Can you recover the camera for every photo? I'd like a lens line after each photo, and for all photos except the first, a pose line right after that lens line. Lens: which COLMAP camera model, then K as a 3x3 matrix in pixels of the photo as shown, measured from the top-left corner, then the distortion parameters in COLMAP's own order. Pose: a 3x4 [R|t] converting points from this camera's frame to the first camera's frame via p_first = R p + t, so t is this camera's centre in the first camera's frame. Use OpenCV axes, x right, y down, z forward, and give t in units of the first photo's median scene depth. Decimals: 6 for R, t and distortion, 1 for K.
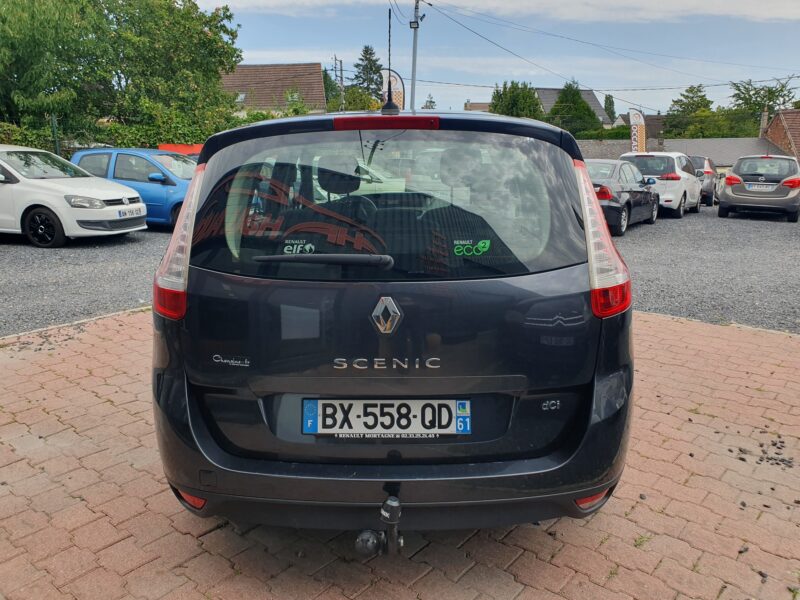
lens RADIAL K [[637.6, 0, 400.0], [0, 637.6, 300.0], [0, 0, 1]] dist [0.028262, -0.002249]
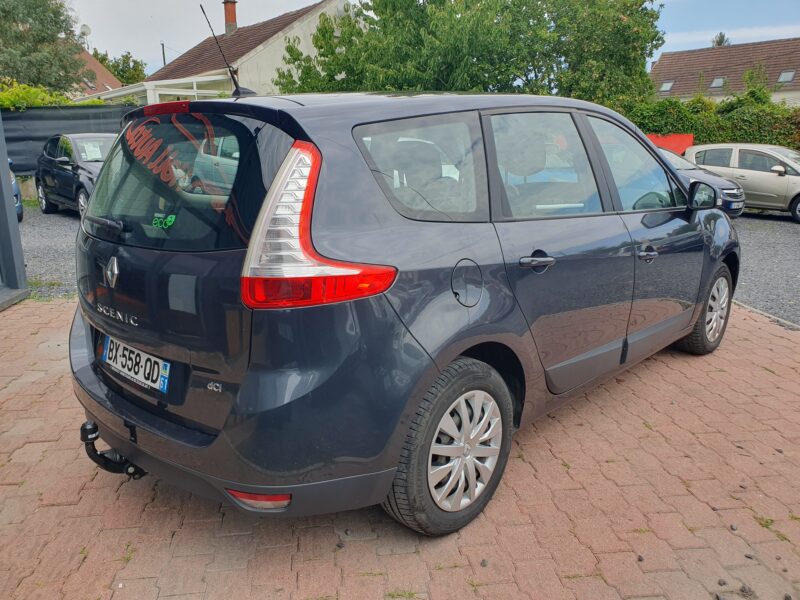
lens RADIAL K [[637.6, 0, 400.0], [0, 637.6, 300.0], [0, 0, 1]] dist [0.028262, -0.002249]
pose [[0.739386, 0.160218, -0.653941, 1.087398], [-0.151788, 0.985936, 0.069938, -0.083272], [0.655949, 0.047549, 0.753306, 0.435393]]
